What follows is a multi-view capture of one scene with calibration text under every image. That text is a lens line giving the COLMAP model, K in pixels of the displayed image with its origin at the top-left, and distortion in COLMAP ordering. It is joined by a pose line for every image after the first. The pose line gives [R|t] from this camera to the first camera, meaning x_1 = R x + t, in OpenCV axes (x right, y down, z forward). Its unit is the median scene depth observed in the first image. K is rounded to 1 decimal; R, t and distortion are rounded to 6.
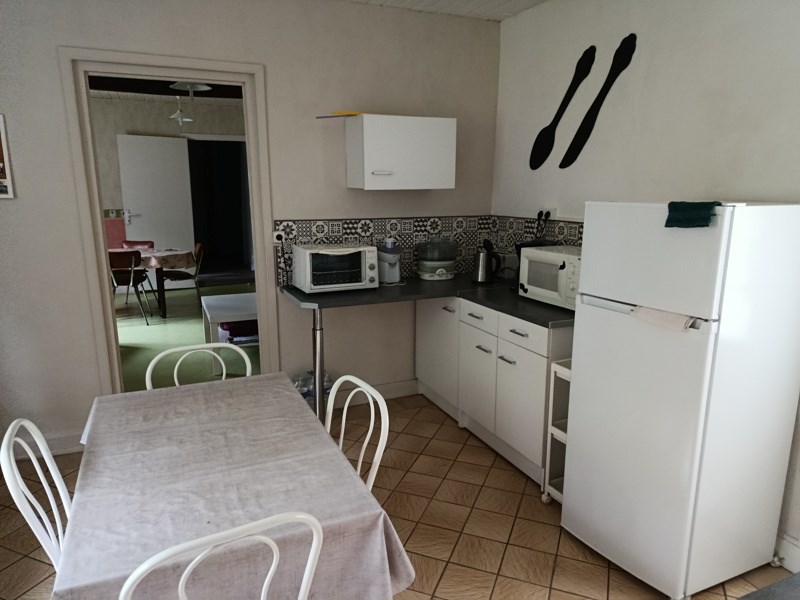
lens RADIAL K [[553.5, 0, 401.4], [0, 553.5, 300.6], [0, 0, 1]] dist [-0.000322, -0.008080]
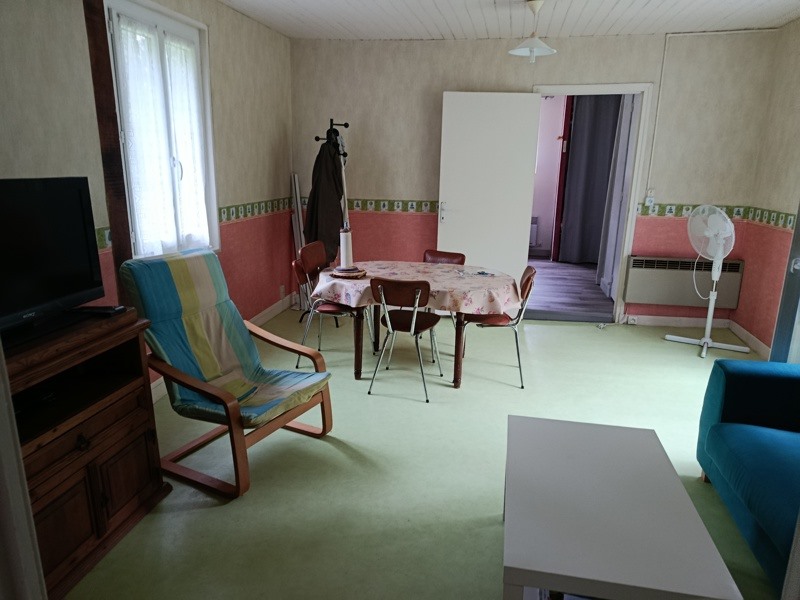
lens RADIAL K [[553.5, 0, 399.1], [0, 553.5, 300.1], [0, 0, 1]] dist [-0.000322, -0.008080]
pose [[0.799042, 0.158181, -0.580096, -0.125801], [-0.116125, 0.987209, 0.109239, -0.127990], [0.589955, -0.019923, 0.807190, 0.449143]]
